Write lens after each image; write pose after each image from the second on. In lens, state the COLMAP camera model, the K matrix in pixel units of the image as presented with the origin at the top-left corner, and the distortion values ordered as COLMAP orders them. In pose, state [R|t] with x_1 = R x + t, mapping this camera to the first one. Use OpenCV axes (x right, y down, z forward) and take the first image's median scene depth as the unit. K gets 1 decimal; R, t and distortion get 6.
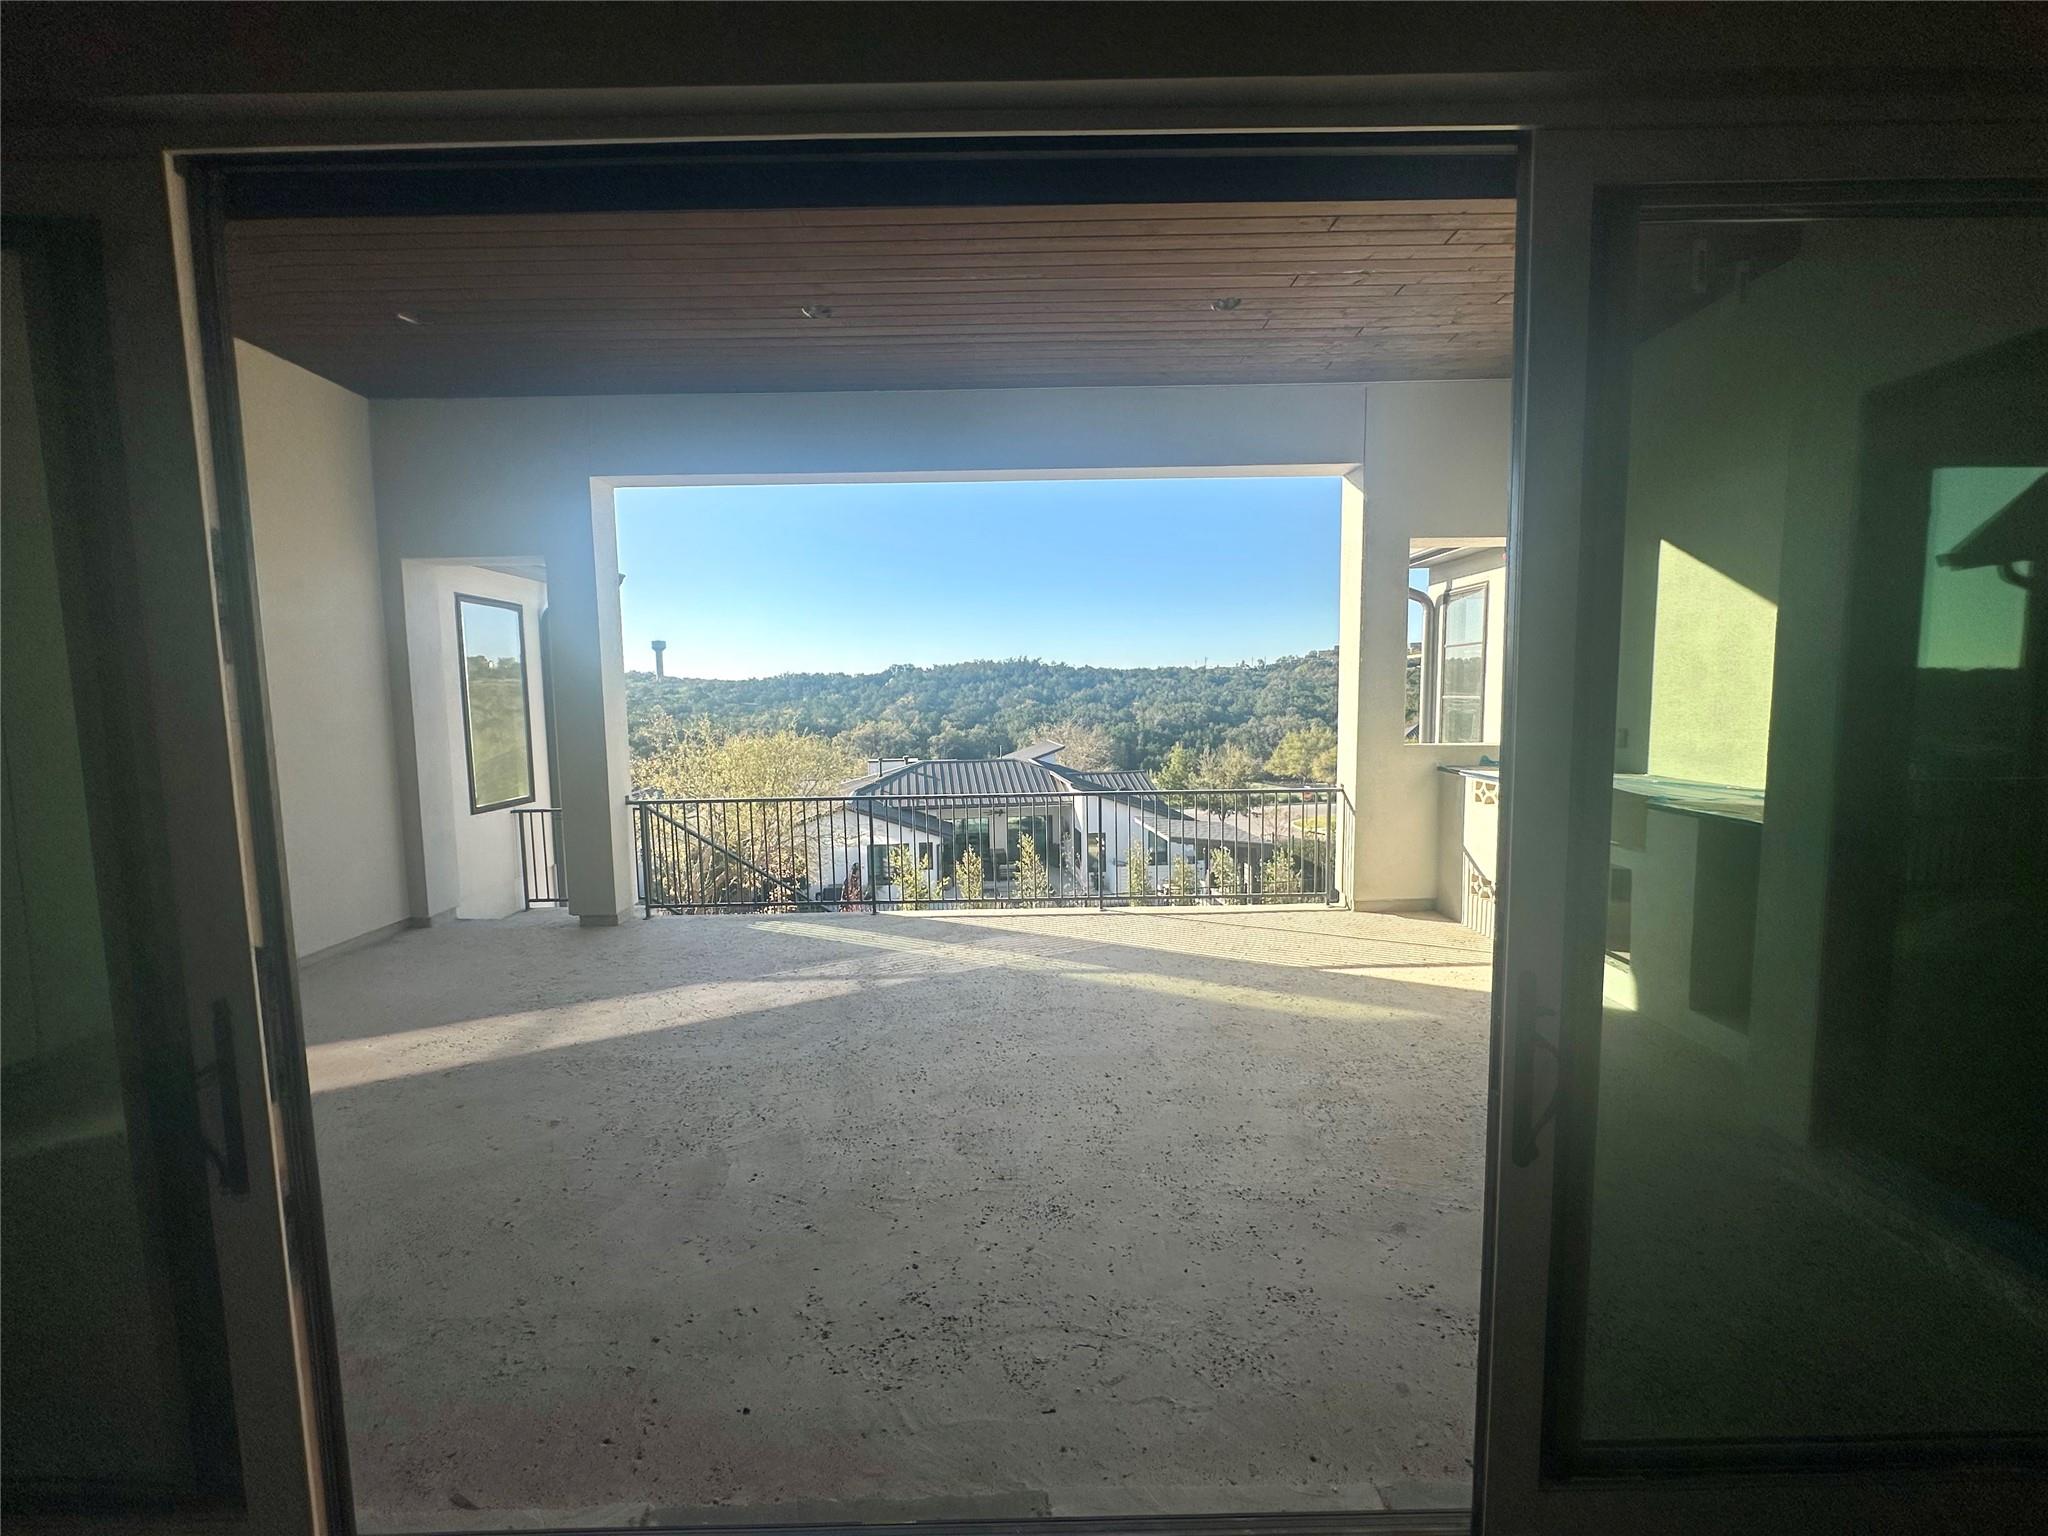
lens RADIAL K [[816.6, 0, 1024.3], [0, 816.6, 768.0], [0, 0, 1]] dist [-0.001221, -0.000210]
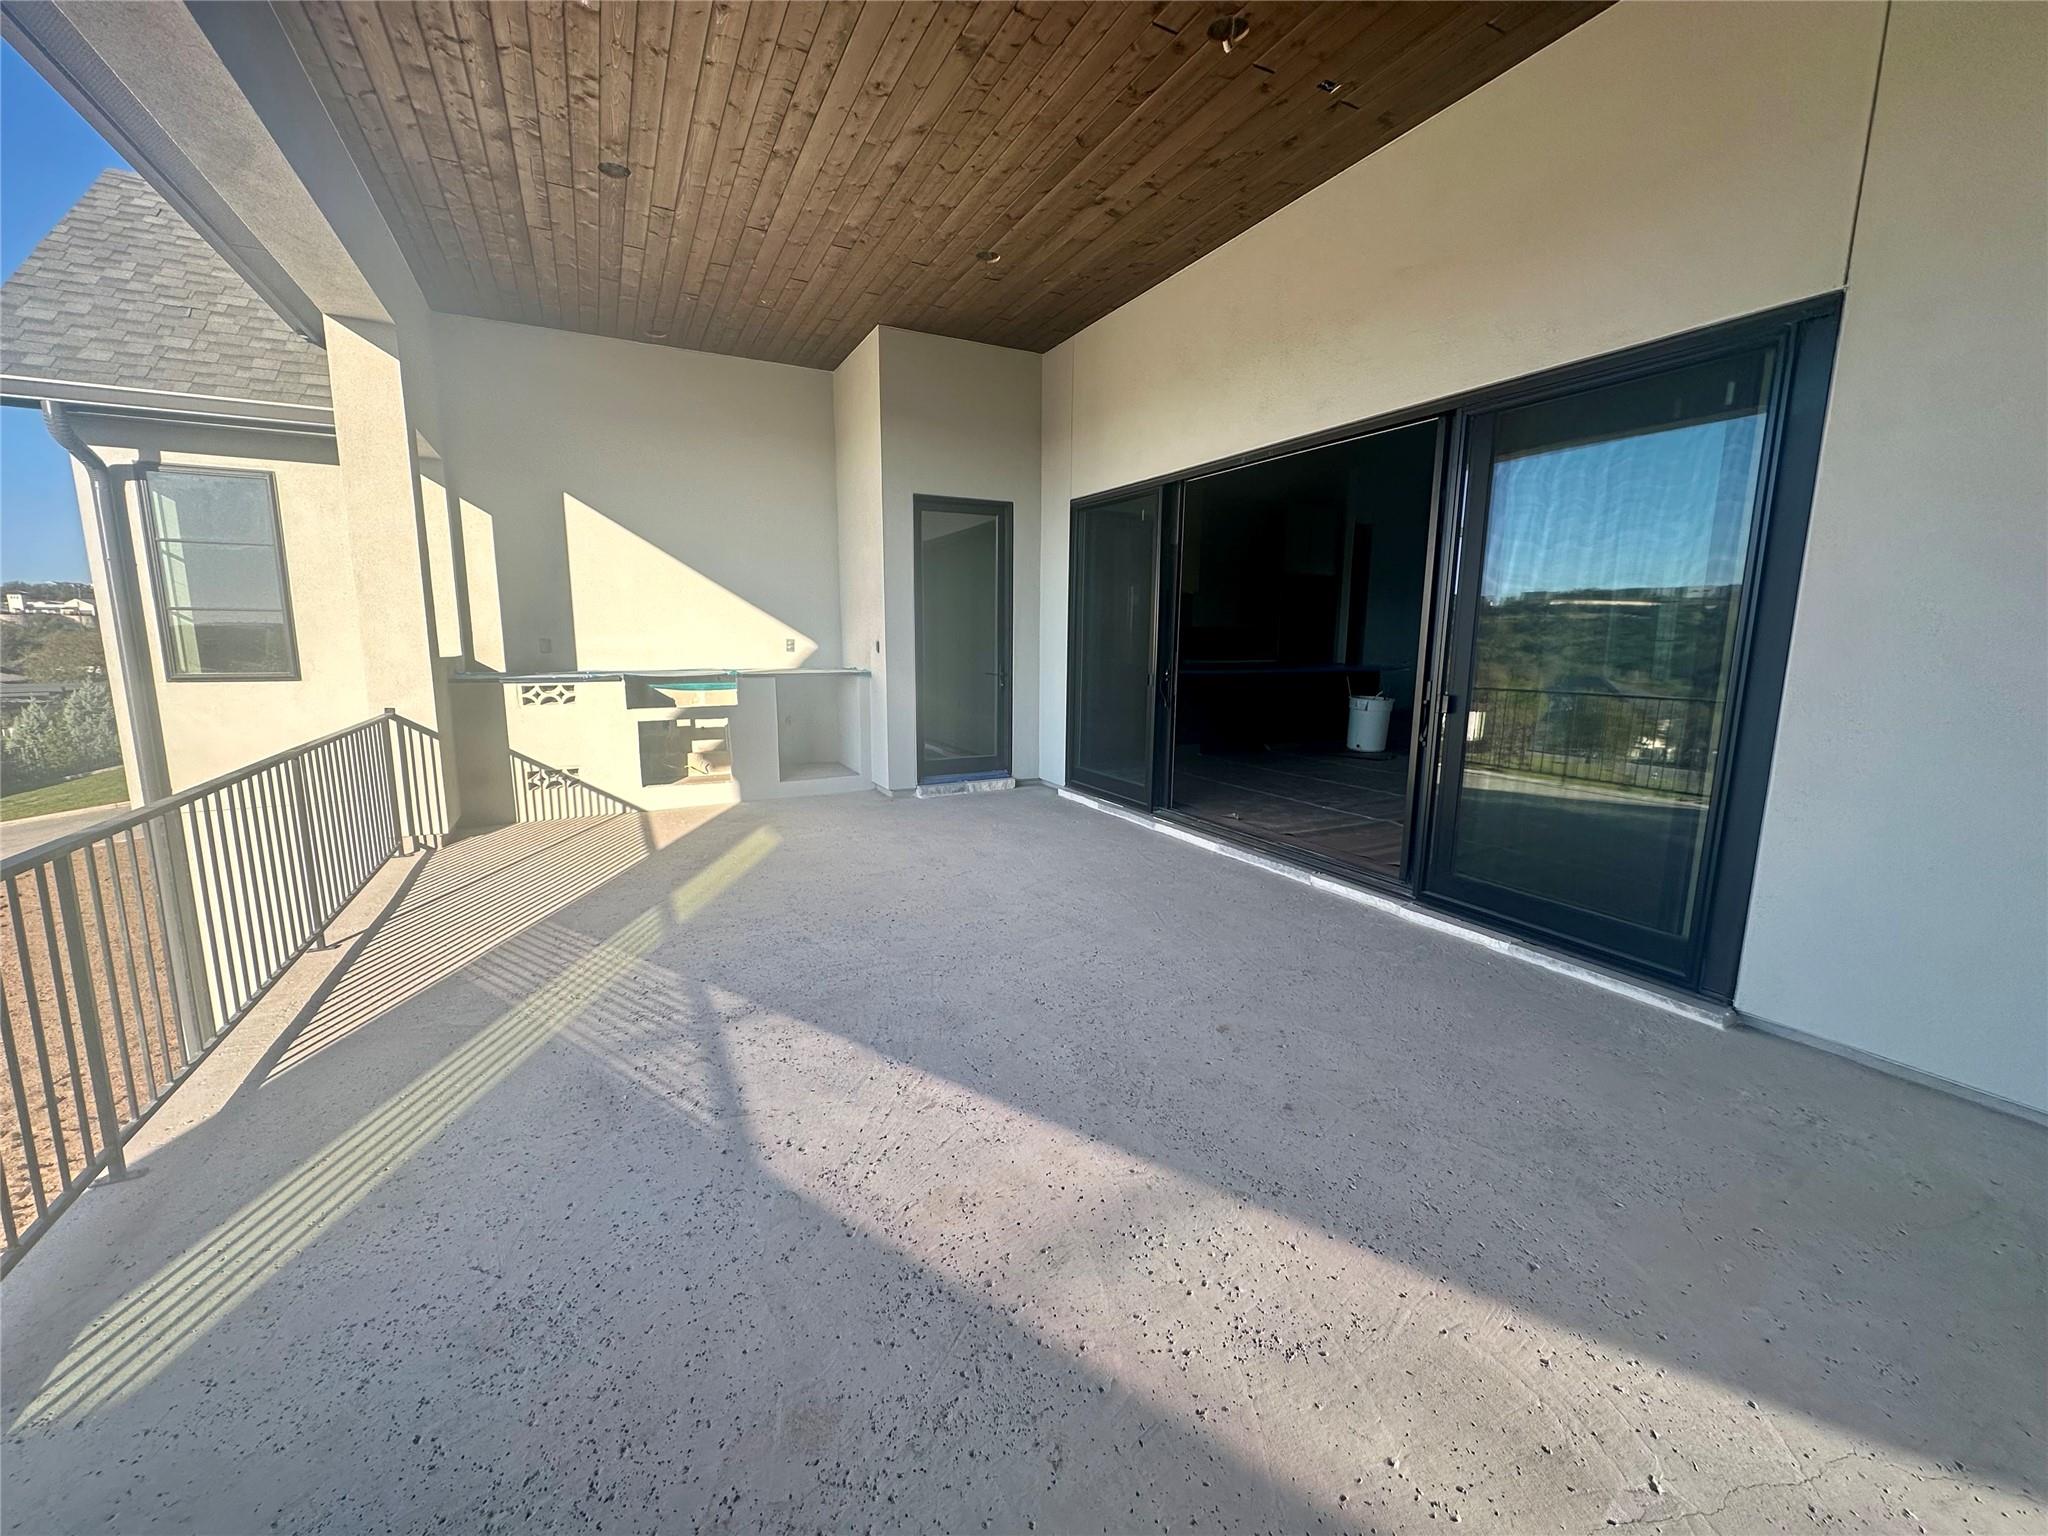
lens RADIAL K [[816.6, 0, 1022.7], [0, 816.6, 768.9], [0, 0, 1]] dist [-0.001221, -0.000210]
pose [[-0.457488, -0.130573, 0.879577, -0.810568], [0.081771, 0.978791, 0.187832, -0.028299], [-0.885448, 0.157855, -0.437108, 1.011457]]
